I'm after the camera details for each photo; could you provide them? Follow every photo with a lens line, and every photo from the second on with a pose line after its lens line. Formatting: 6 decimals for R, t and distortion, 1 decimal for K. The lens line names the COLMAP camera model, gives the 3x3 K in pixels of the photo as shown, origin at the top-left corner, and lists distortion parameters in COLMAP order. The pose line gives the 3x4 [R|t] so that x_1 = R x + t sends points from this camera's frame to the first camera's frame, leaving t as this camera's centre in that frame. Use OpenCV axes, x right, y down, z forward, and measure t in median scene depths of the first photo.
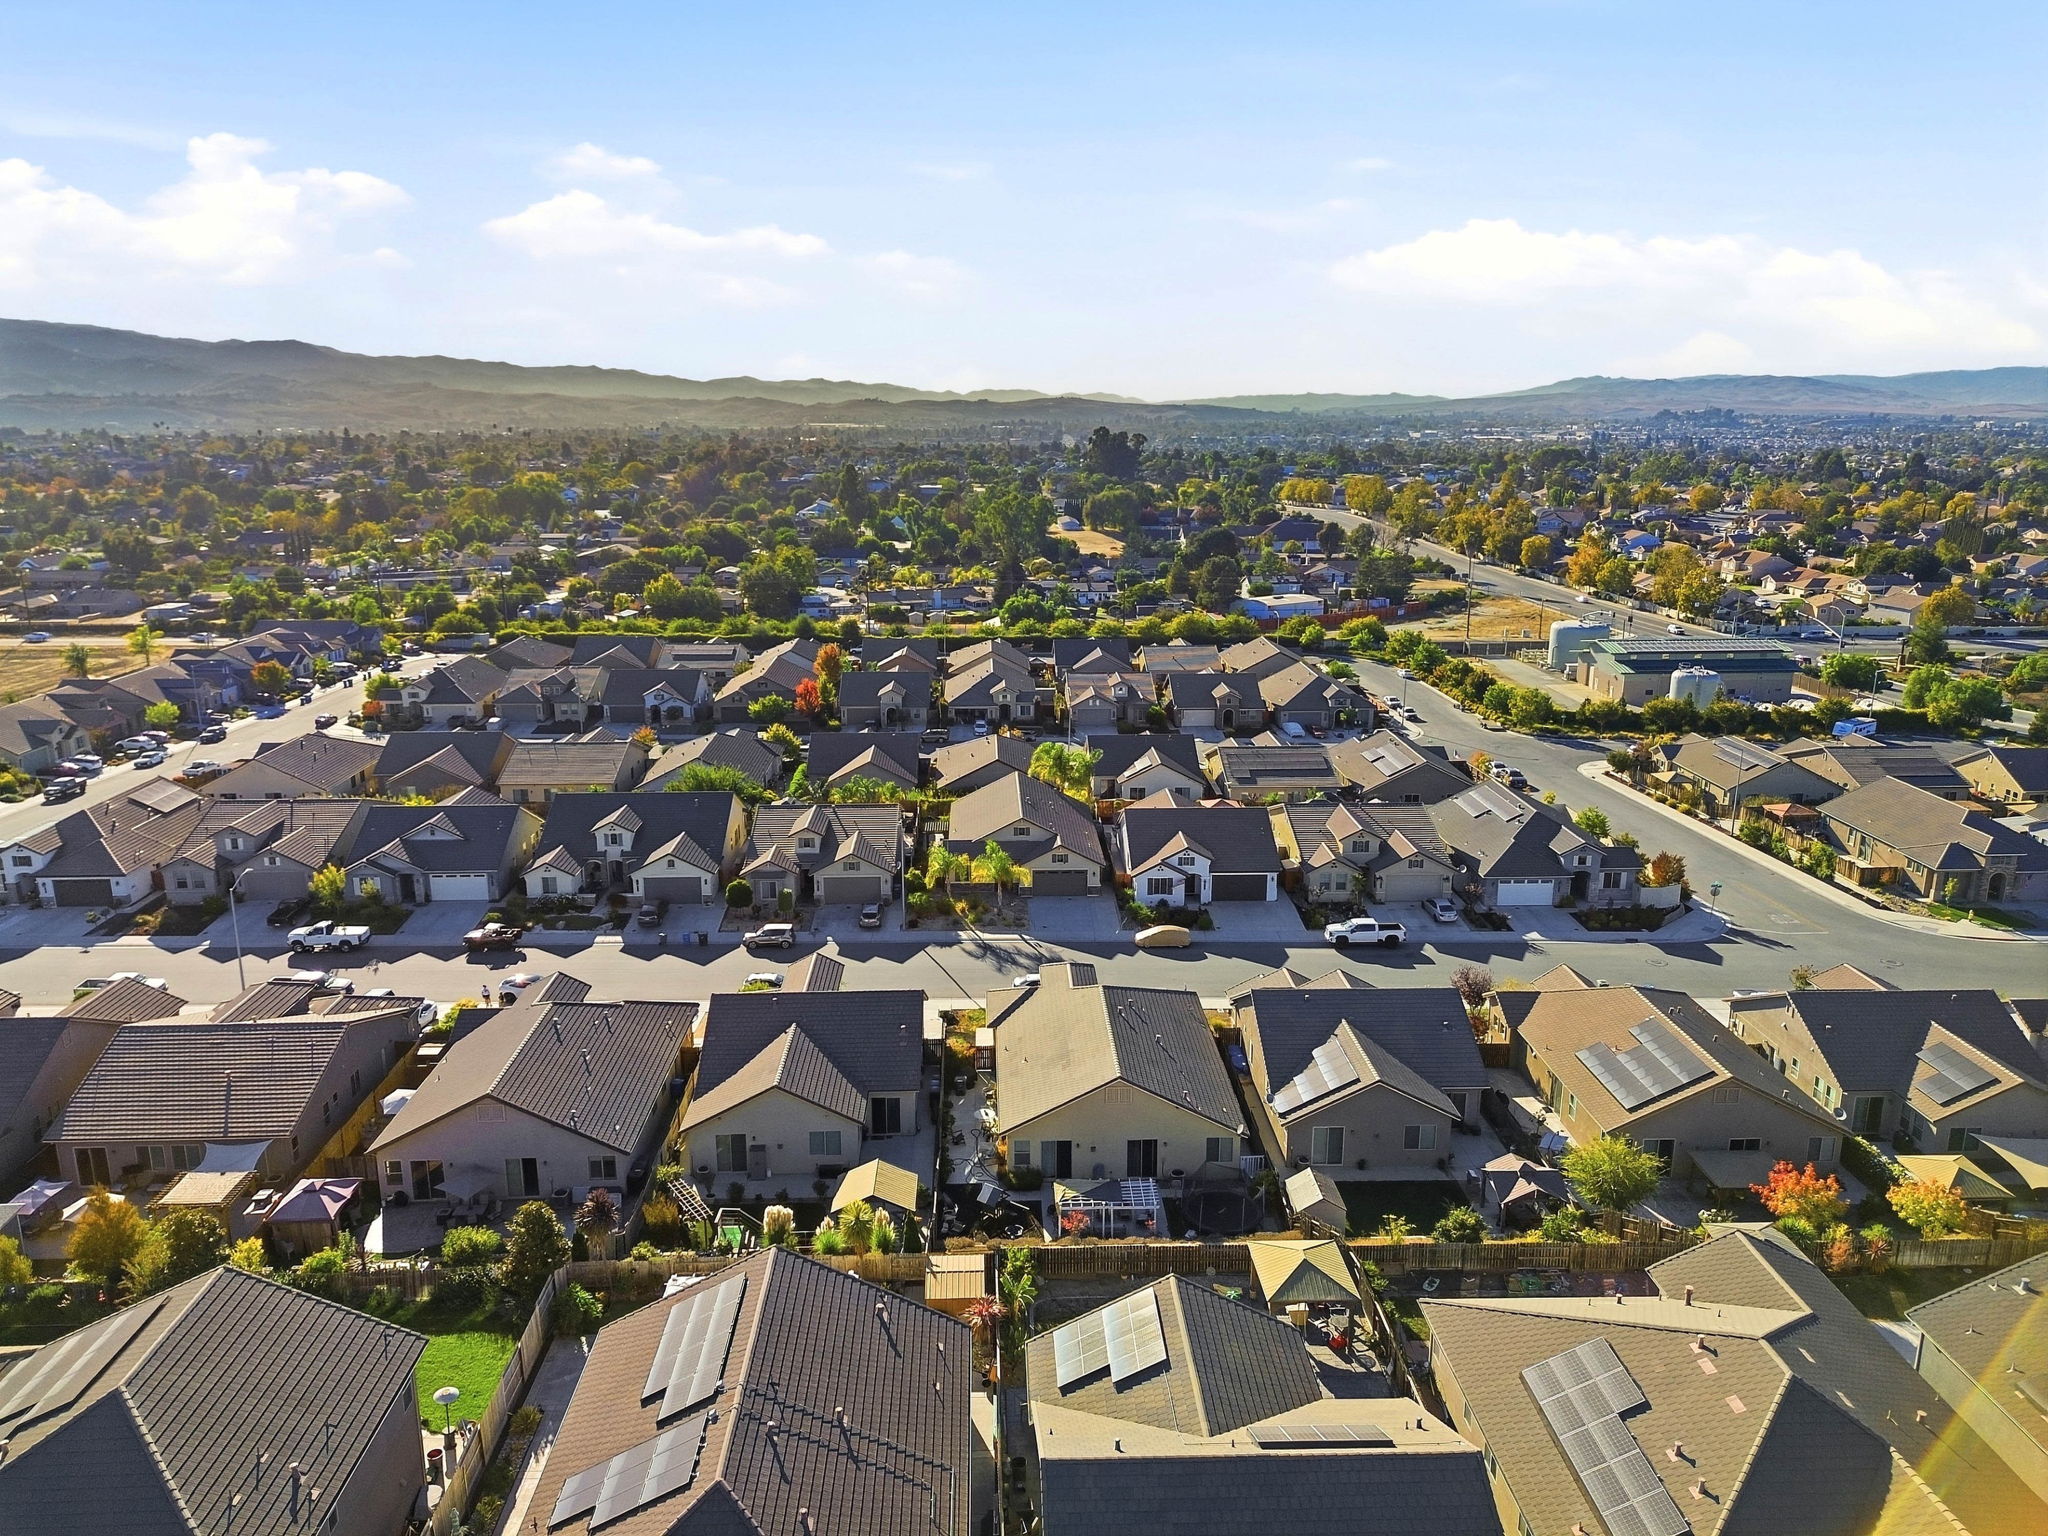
lens RADIAL K [[1458.9, 0, 1024.7], [0, 1458.9, 758.2], [0, 0, 1]] dist [0.056281, -0.049890]
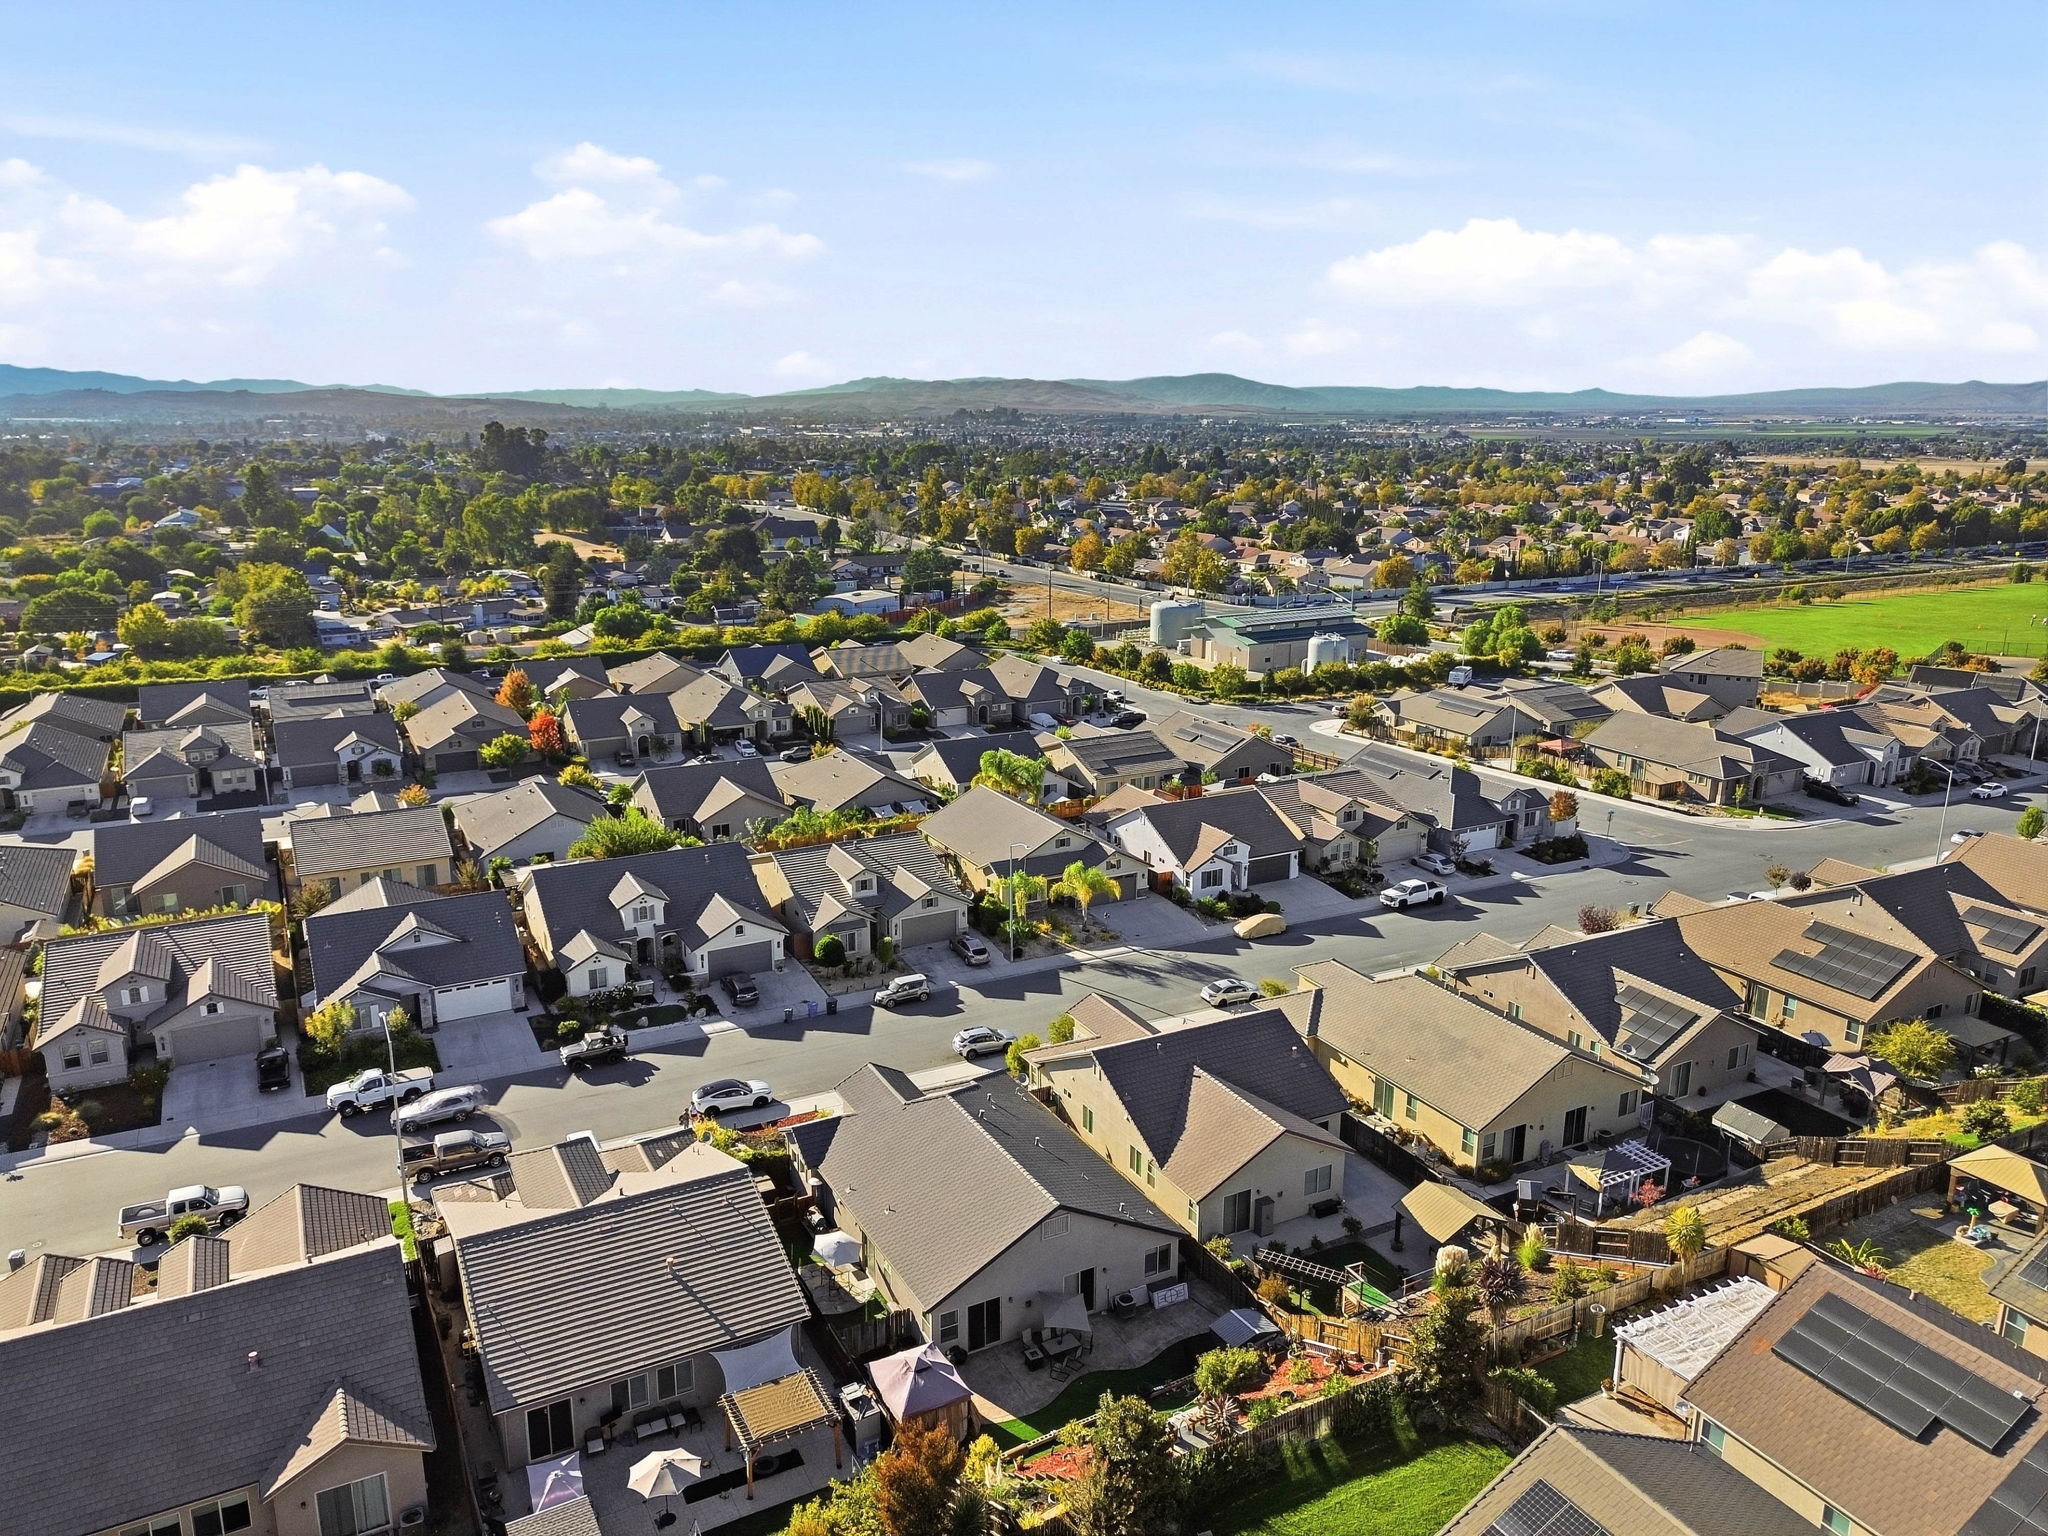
lens RADIAL K [[1458.9, 0, 1027.9], [0, 1458.9, 784.9], [0, 0, 1]] dist [0.056281, -0.049890]
pose [[0.896760, -0.109904, 0.428652, -0.370842], [0.101579, 0.993927, 0.042329, -0.026349], [-0.430700, 0.005583, 0.902478, 0.124948]]
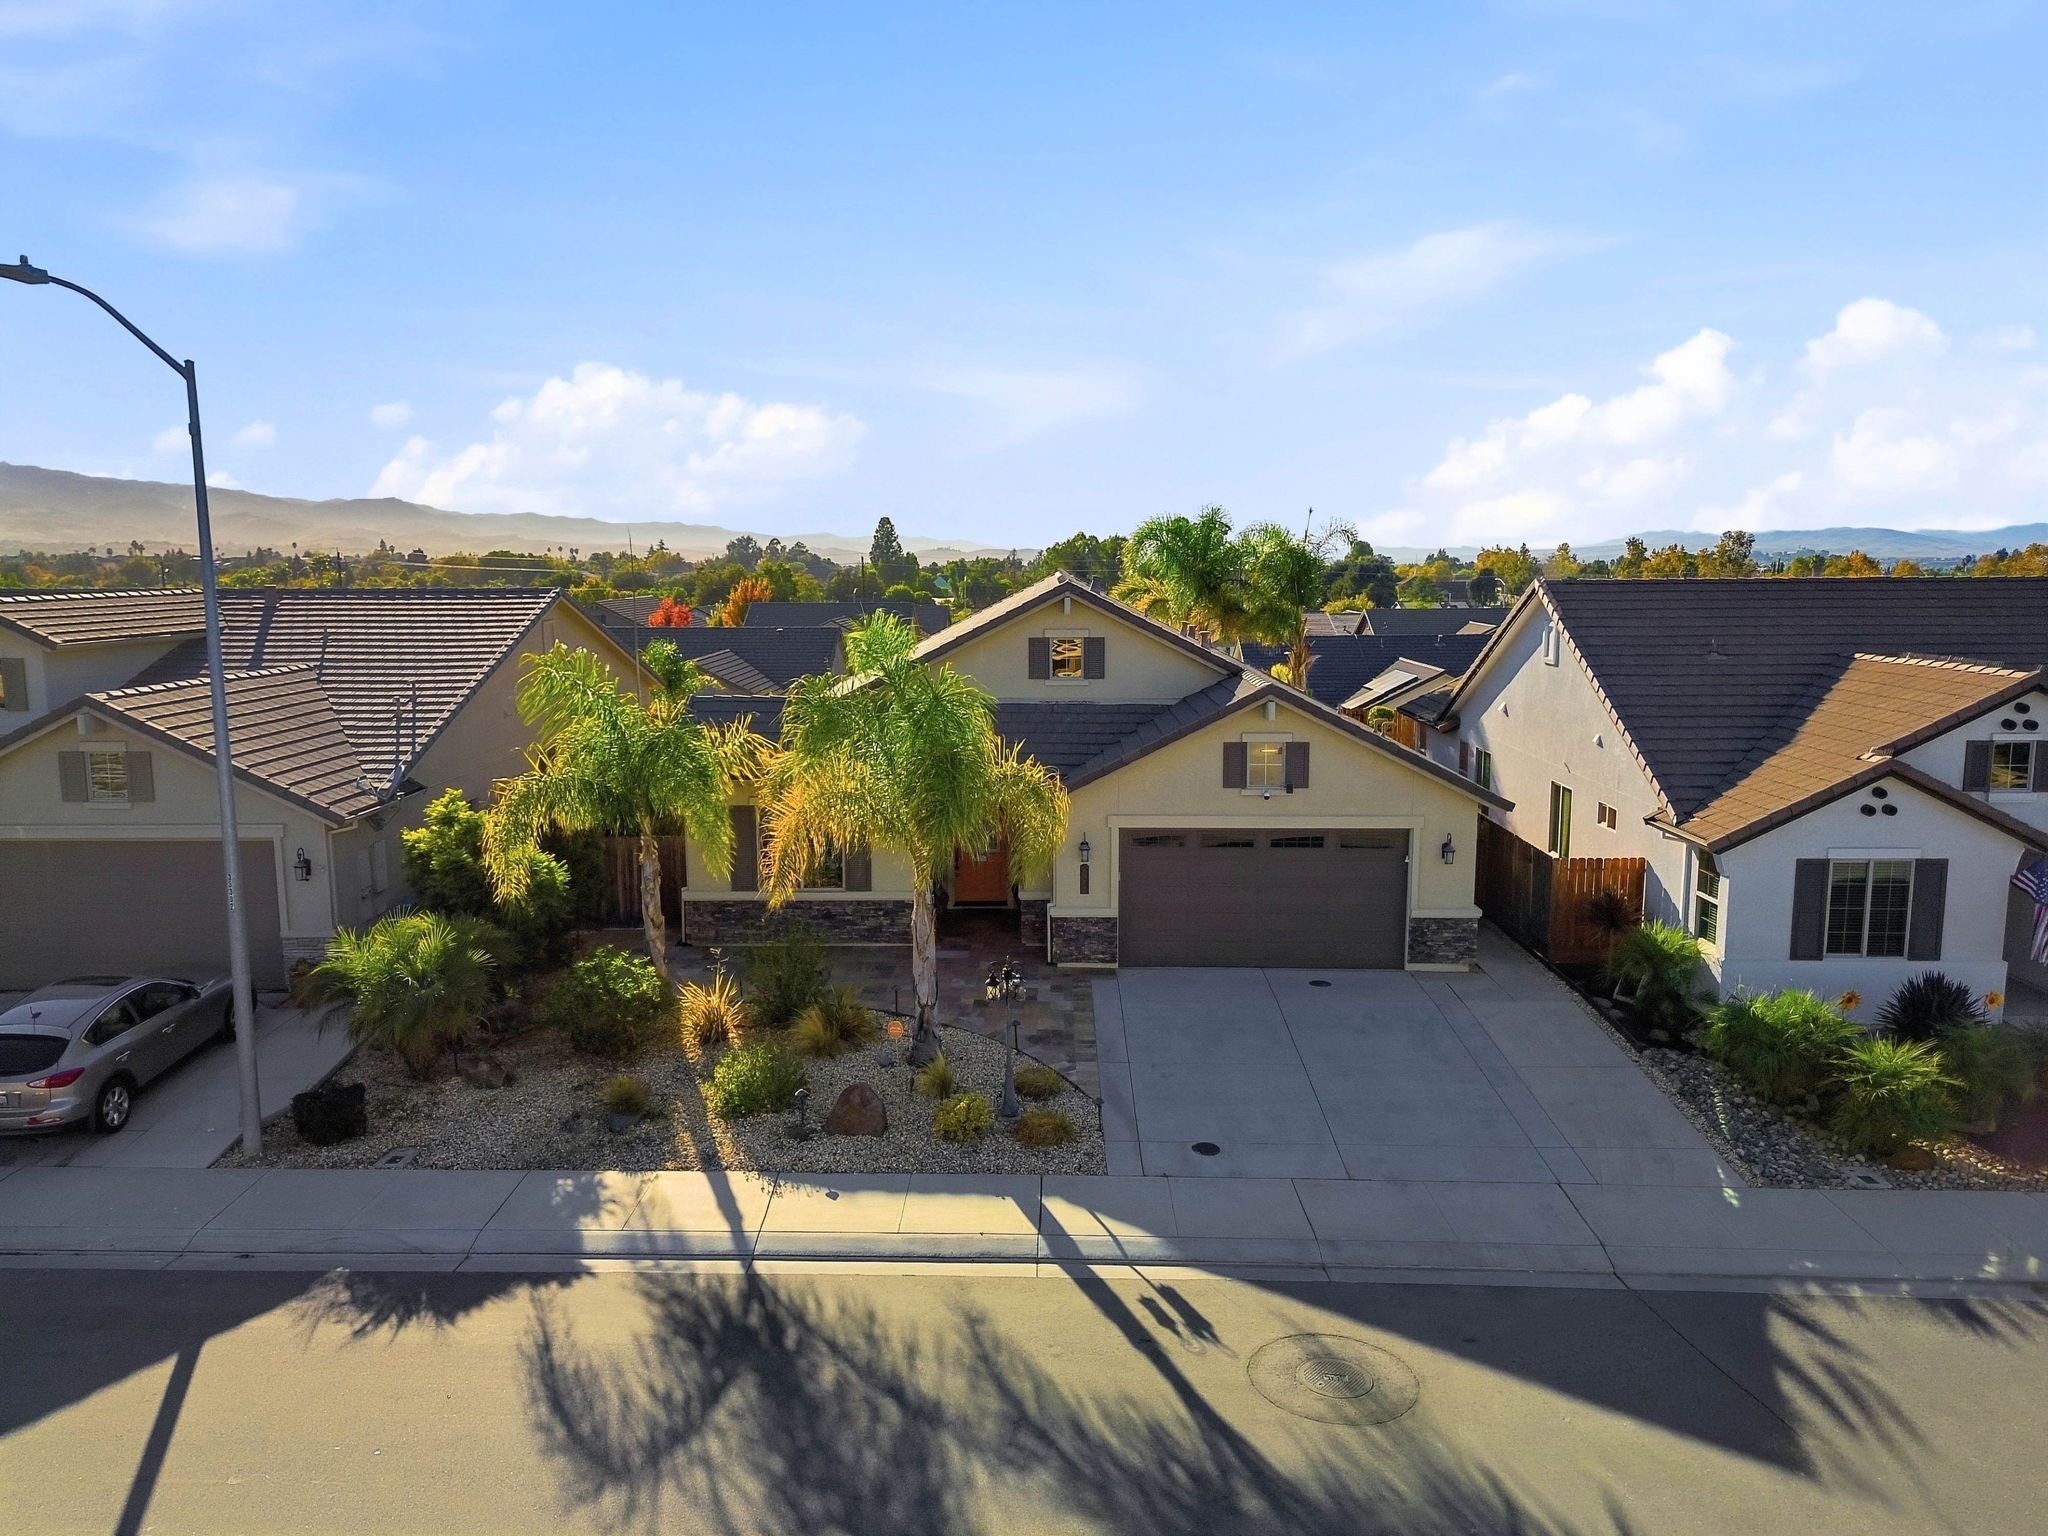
lens RADIAL K [[1458.9, 0, 1021.0], [0, 1458.9, 771.8], [0, 0, 1]] dist [0.056281, -0.049890]
pose [[0.998744, 0.005136, -0.049847, 0.001909], [-0.009870, 0.995409, -0.095198, 0.074557], [0.049129, 0.095570, 0.994210, 0.687793]]
